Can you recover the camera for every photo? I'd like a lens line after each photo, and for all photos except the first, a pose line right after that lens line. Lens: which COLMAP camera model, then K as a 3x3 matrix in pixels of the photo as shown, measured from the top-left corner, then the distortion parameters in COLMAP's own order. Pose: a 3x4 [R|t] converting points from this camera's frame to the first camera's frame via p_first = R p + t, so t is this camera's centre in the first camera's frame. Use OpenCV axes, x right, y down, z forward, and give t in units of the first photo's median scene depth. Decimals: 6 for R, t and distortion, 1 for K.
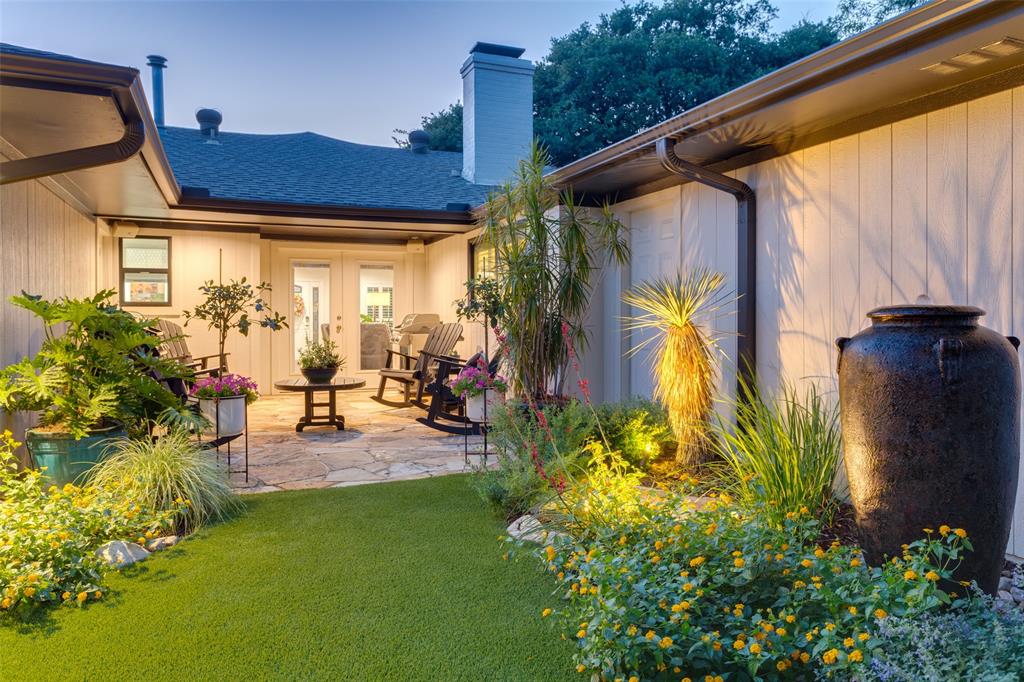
lens RADIAL K [[697.6, 0, 512.0], [0, 697.6, 341.0], [0, 0, 1]] dist [-0.003306, -0.000567]
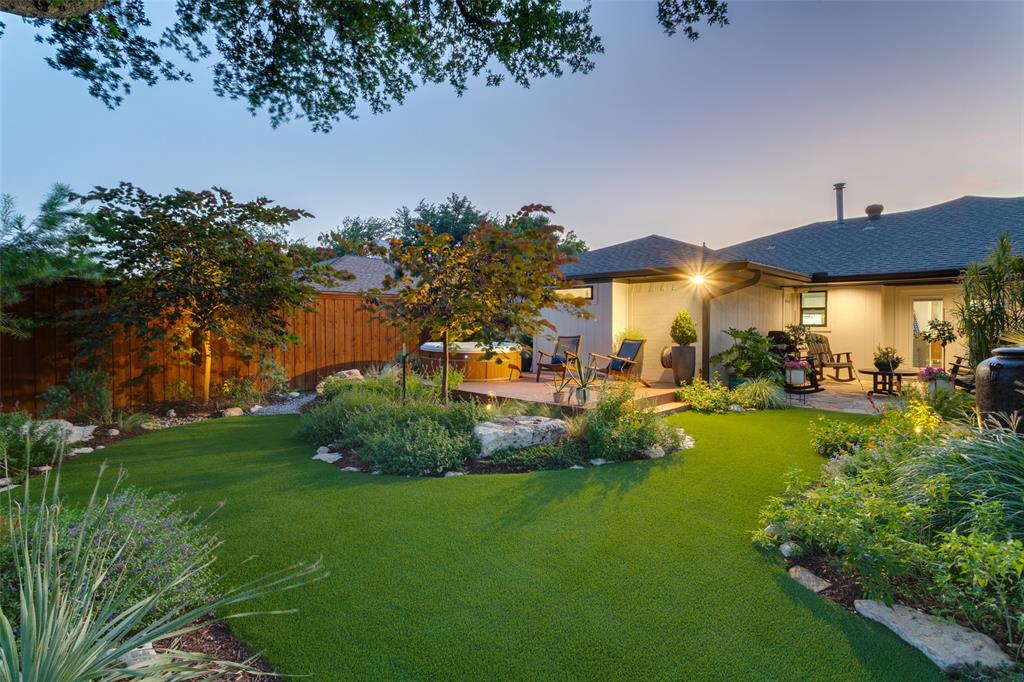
lens RADIAL K [[483.5, 0, 512.0], [0, 483.5, 341.0], [0, 0, 1]] dist [-0.000085, -0.000010]
pose [[0.396170, 0.027668, -0.917760, 0.477374], [-0.026689, 0.999471, 0.018610, -0.015471], [0.917789, 0.017122, 0.396698, -0.389387]]
